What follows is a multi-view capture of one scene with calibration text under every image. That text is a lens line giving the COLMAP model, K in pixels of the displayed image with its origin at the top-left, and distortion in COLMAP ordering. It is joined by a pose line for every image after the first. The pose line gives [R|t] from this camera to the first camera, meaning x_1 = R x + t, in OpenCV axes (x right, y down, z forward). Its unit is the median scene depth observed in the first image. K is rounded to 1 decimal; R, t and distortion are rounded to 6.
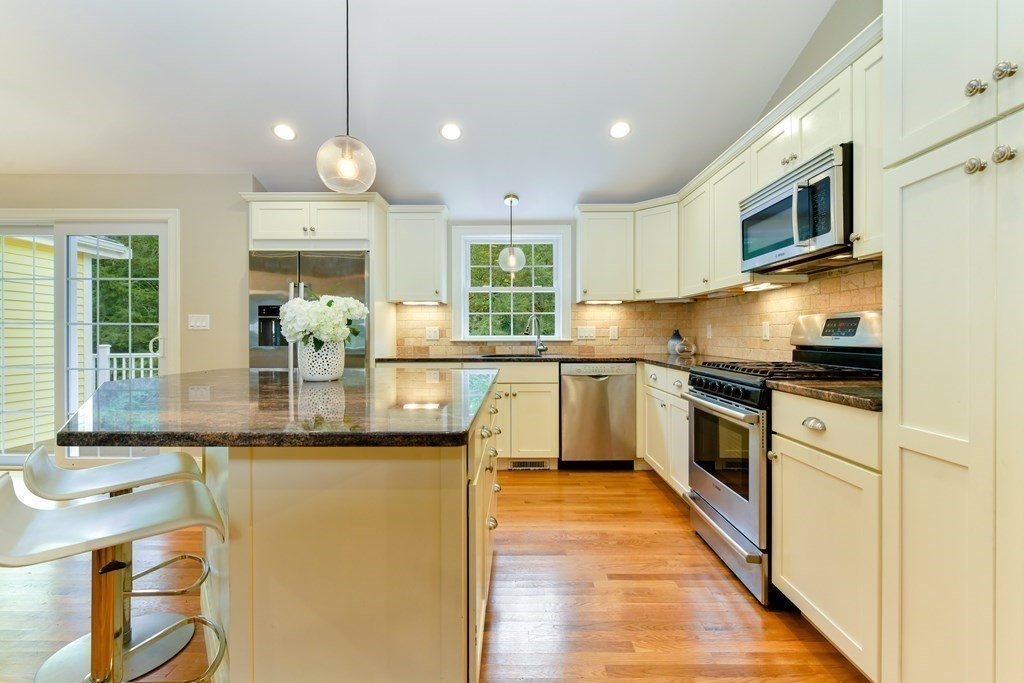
lens RADIAL K [[441.9, 0, 517.8], [0, 441.9, 336.9], [0, 0, 1]] dist [0.013692, -0.000437]
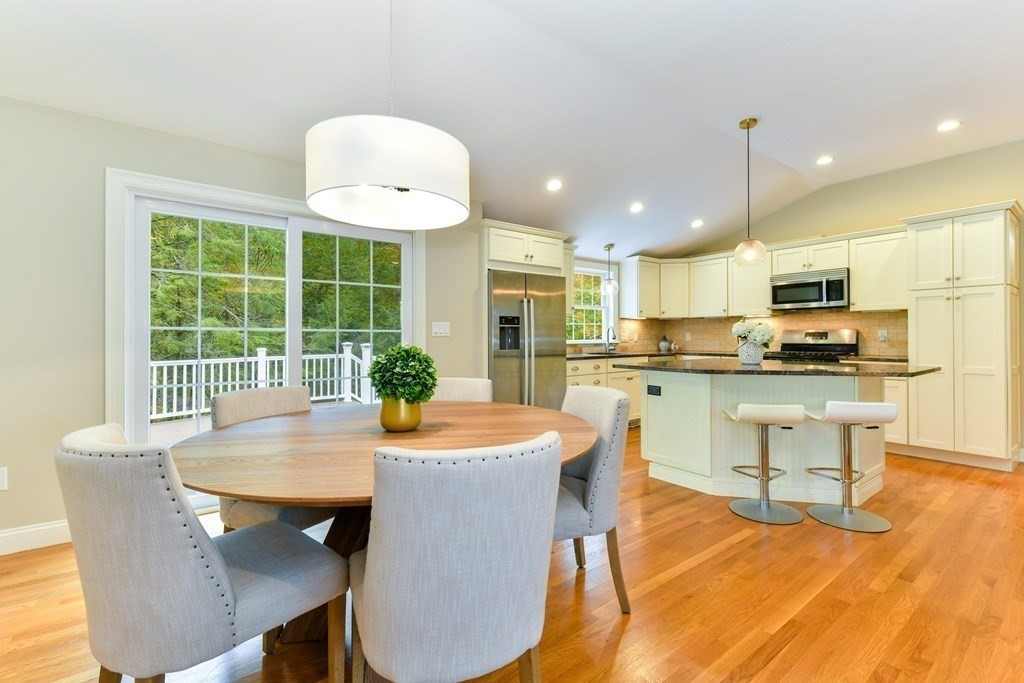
lens RADIAL K [[441.9, 0, 521.4], [0, 441.9, 337.1], [0, 0, 1]] dist [0.013692, -0.000437]
pose [[0.796324, -0.002508, 0.604865, -1.216210], [0.006512, 0.999969, -0.004428, -0.007736], [-0.604835, 0.007465, 0.796316, 0.015876]]
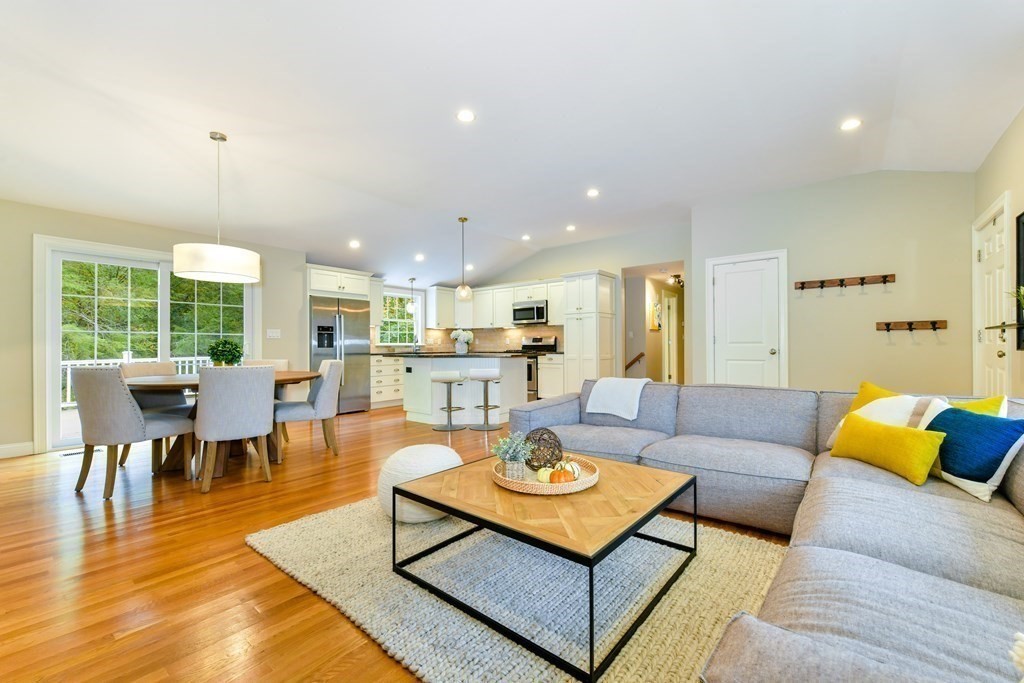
lens RADIAL K [[411.6, 0, 516.1], [0, 411.6, 346.7], [0, 0, 1]] dist [-0.001148, -0.001069]
pose [[0.624948, -0.002989, 0.780661, -1.363587], [0.007880, 0.999966, -0.002479, 0.027055], [-0.780627, 0.007700, 0.624950, -0.698335]]
